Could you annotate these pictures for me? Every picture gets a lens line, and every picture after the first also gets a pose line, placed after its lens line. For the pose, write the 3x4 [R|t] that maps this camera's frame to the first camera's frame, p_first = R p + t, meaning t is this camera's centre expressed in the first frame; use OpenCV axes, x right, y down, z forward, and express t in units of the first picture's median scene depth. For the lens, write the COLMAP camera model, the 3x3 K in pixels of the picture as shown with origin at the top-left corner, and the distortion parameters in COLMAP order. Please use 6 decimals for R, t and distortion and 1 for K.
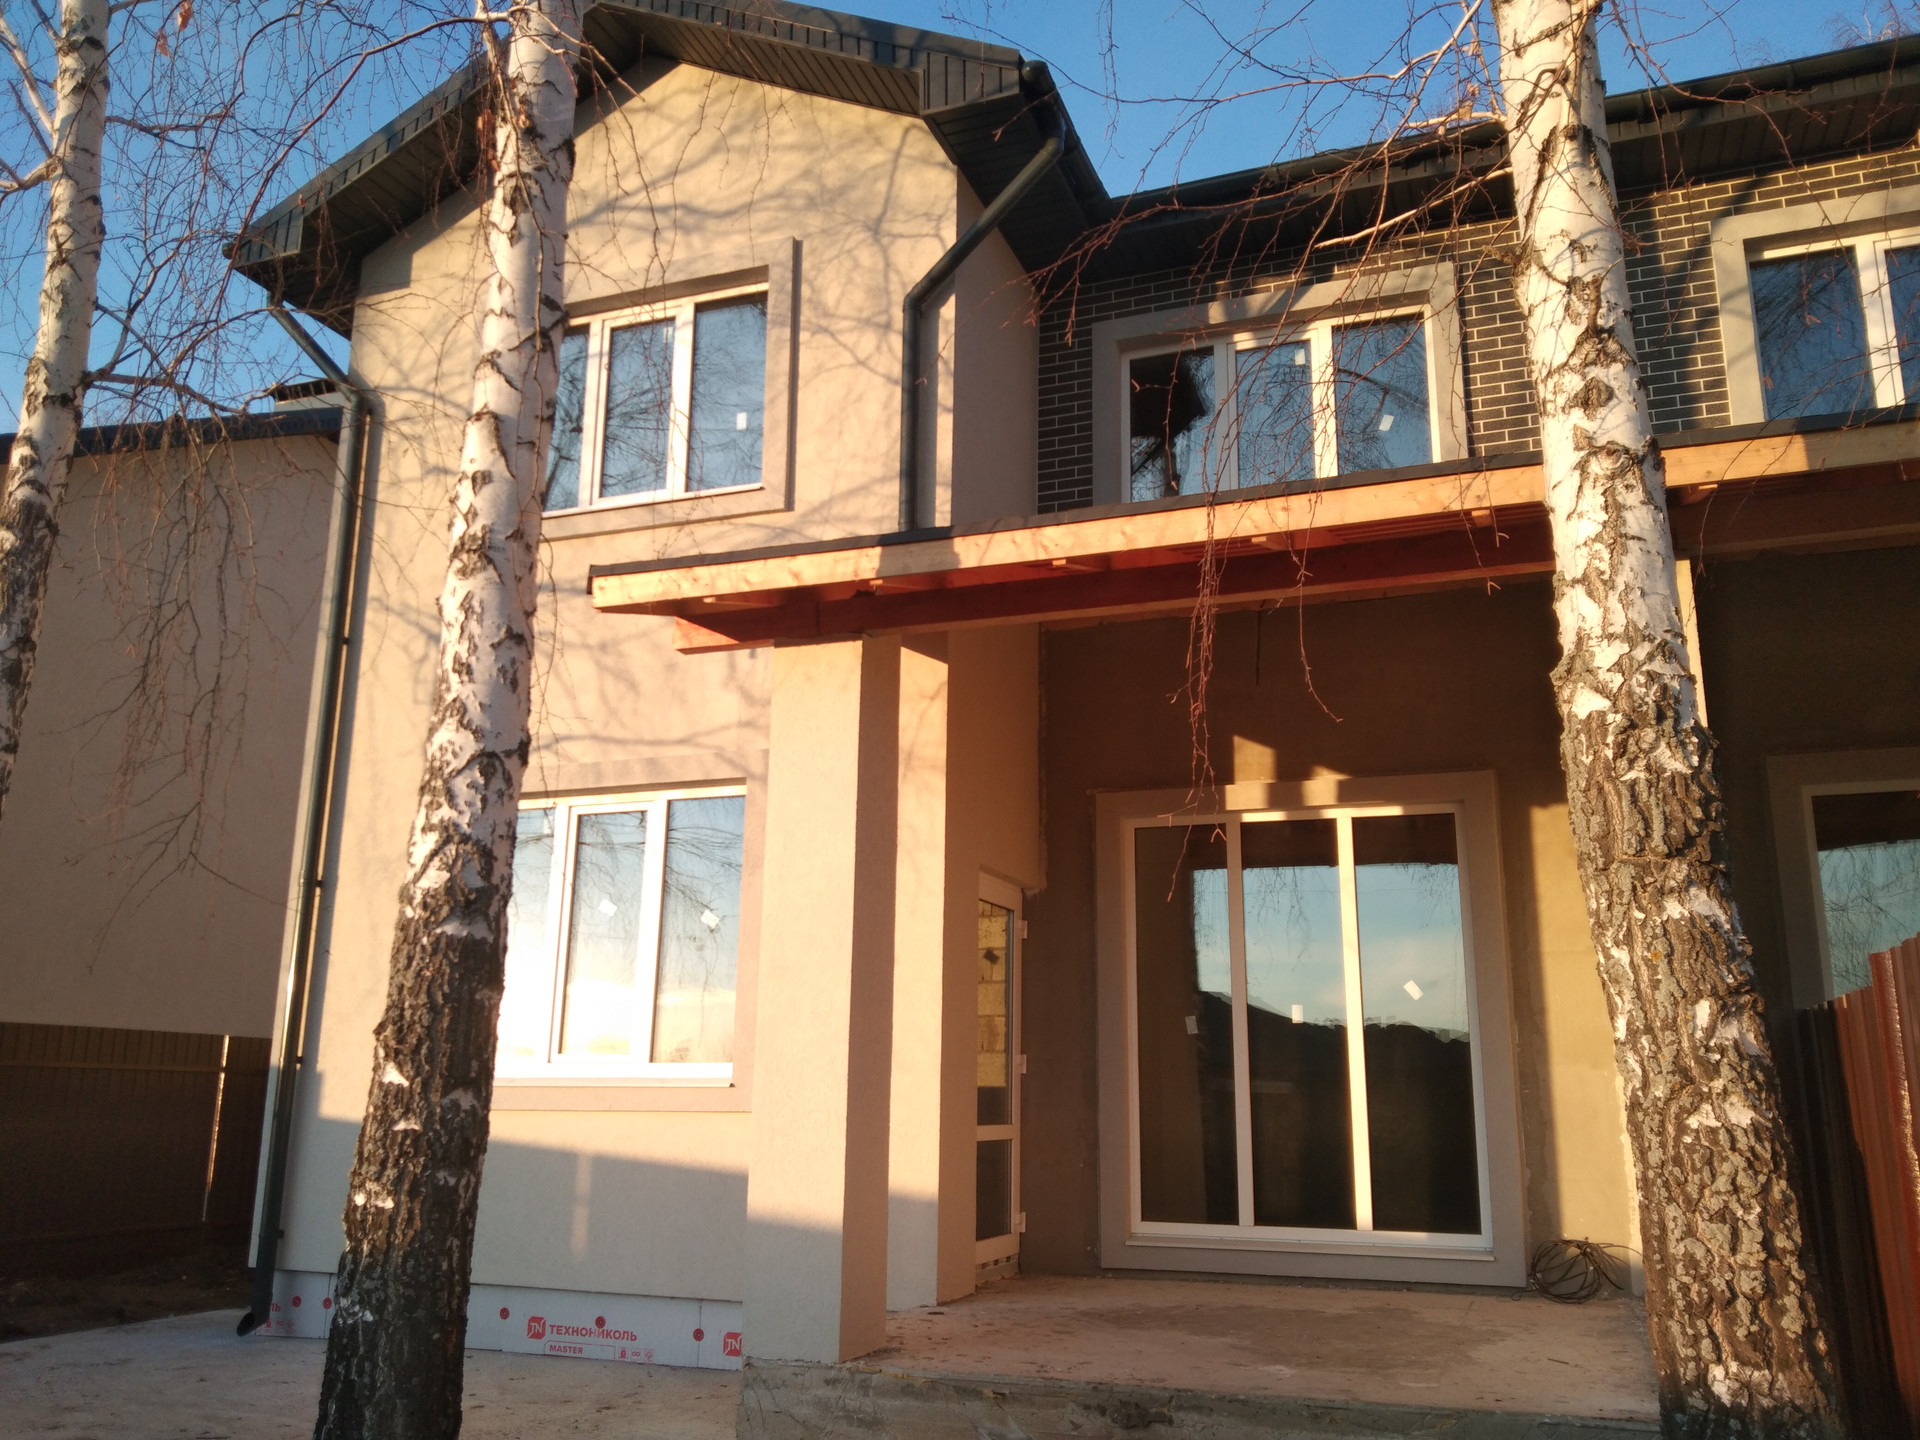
lens RADIAL K [[1516.8, 0, 961.1], [0, 1516.8, 733.3], [0, 0, 1]] dist [0.039437, -0.070087]
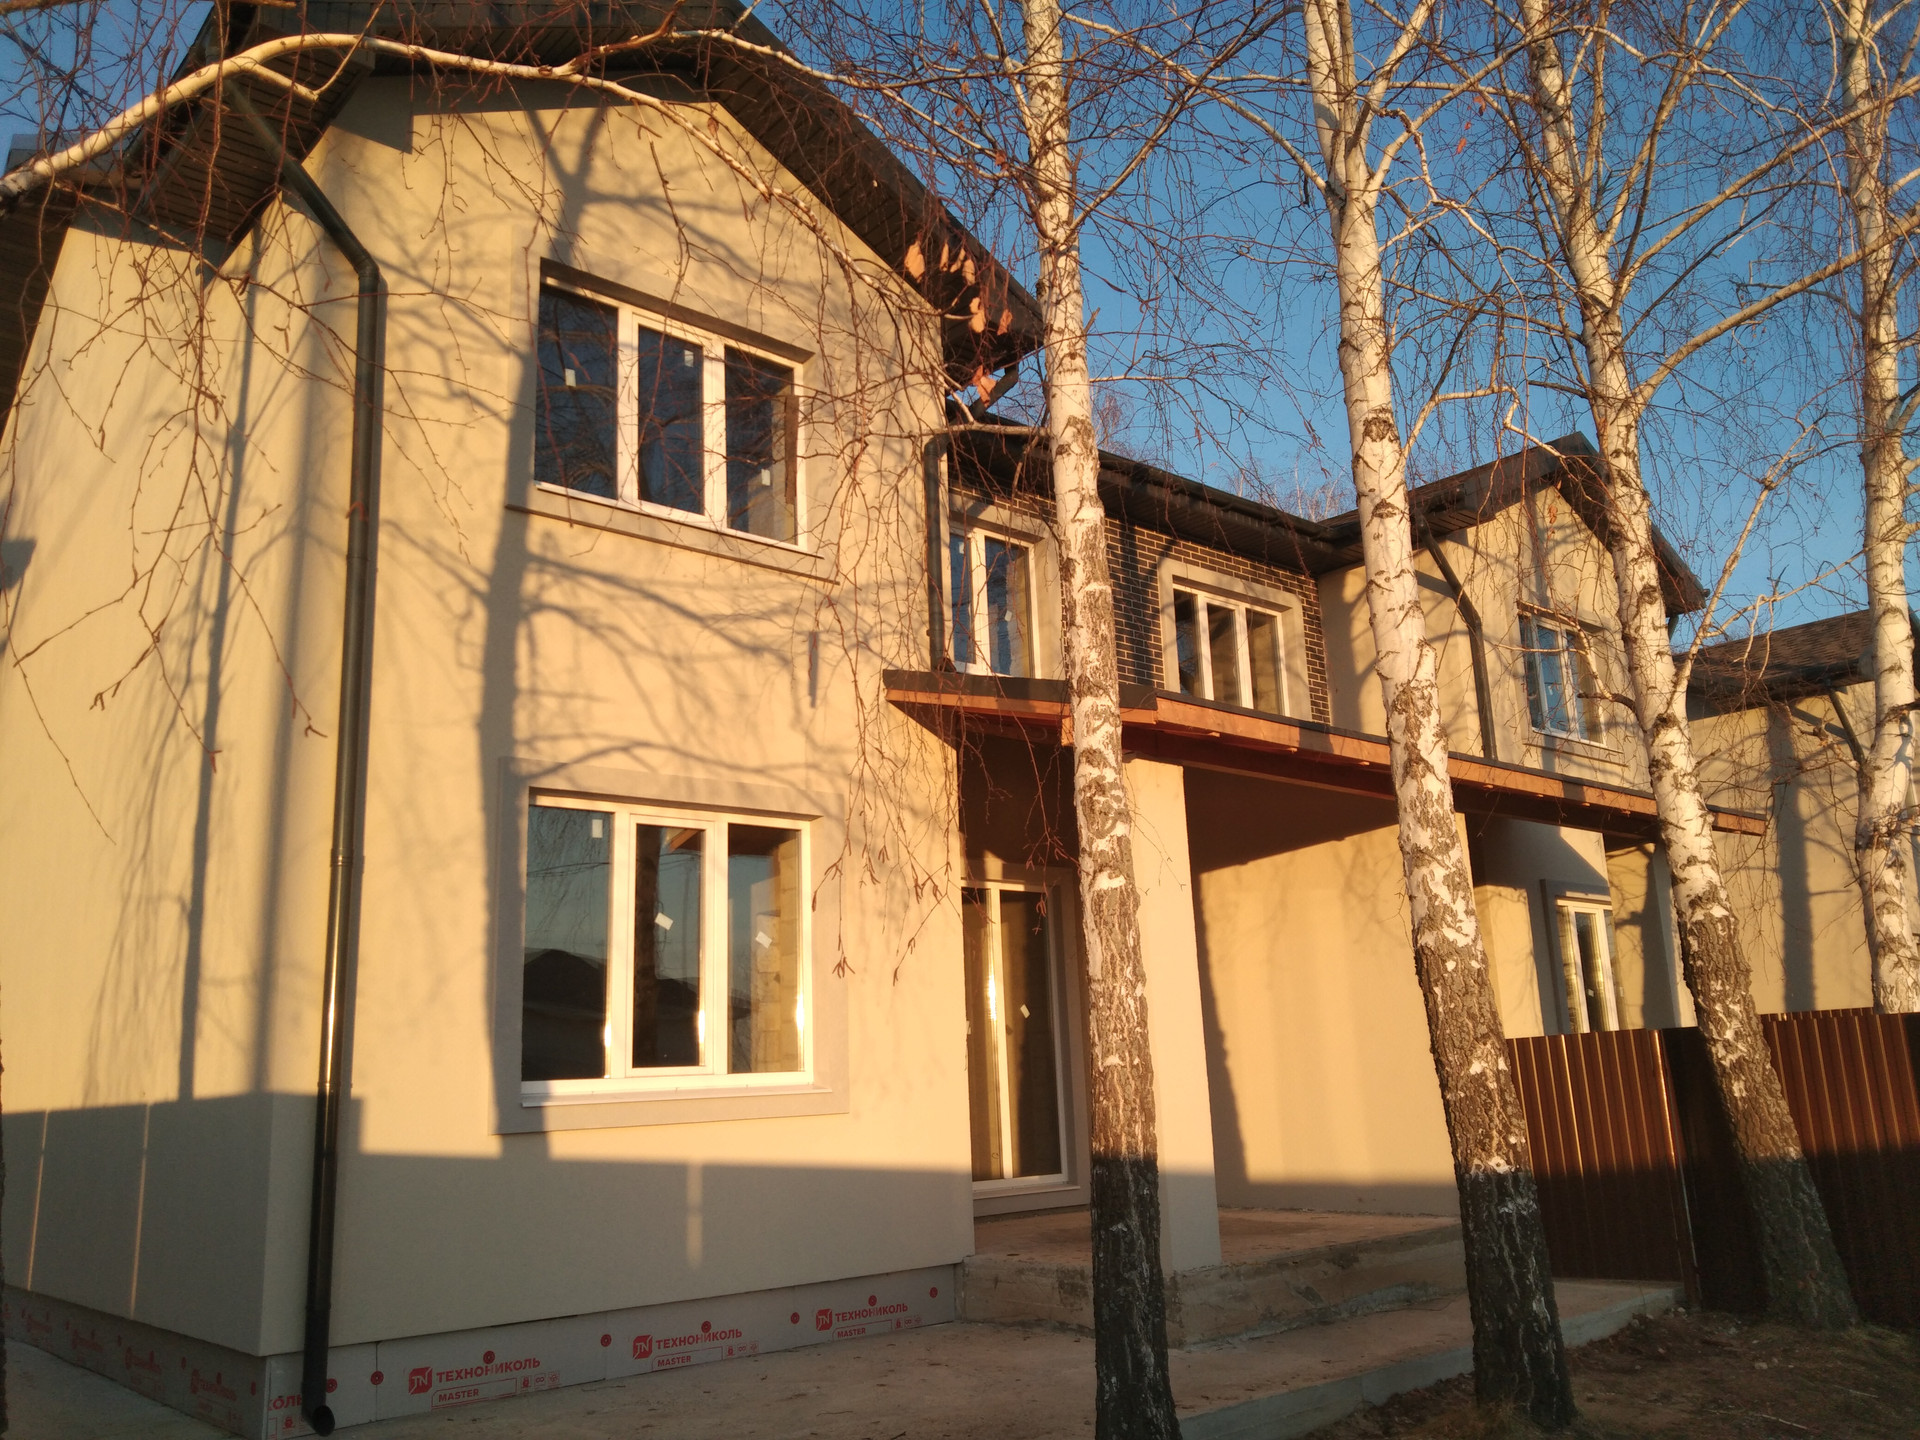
lens RADIAL K [[1516.8, 0, 959.0], [0, 1516.8, 717.0], [0, 0, 1]] dist [0.039437, -0.070087]
pose [[0.469806, 0.178414, 0.864552, -1.026998], [-0.161918, 0.980164, -0.114285, 0.065983], [-0.867793, -0.086295, 0.489375, 0.350291]]
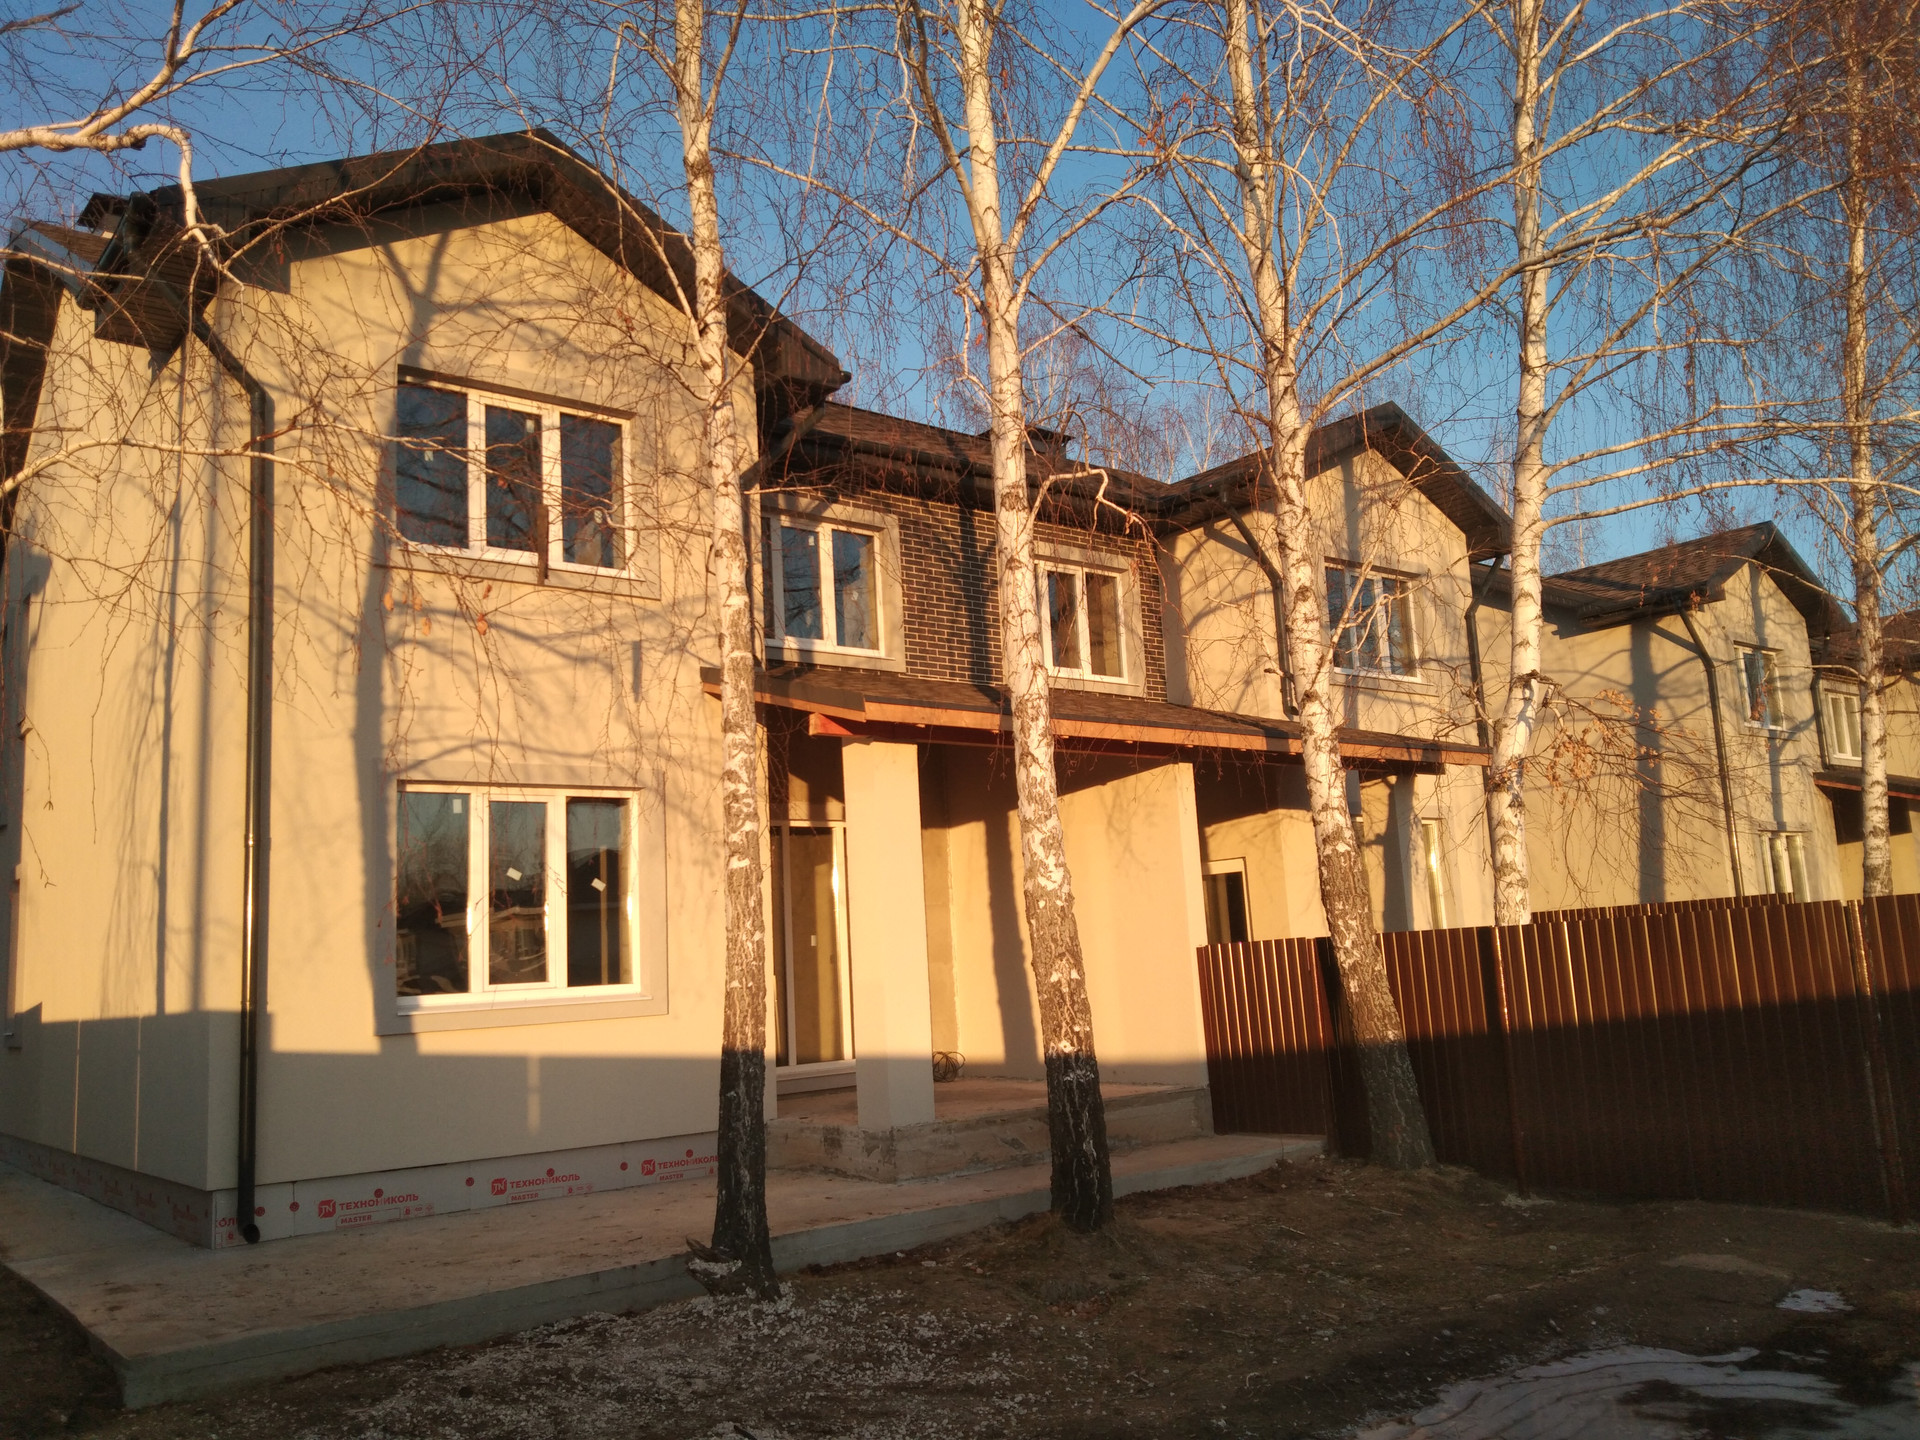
lens RADIAL K [[1516.8, 0, 949.4], [0, 1516.8, 719.5], [0, 0, 1]] dist [0.039437, -0.070087]
pose [[0.514118, 0.101681, 0.851671, -1.171635], [-0.140783, 0.989485, -0.033150, -0.026778], [-0.846087, -0.102858, 0.523028, 0.003520]]
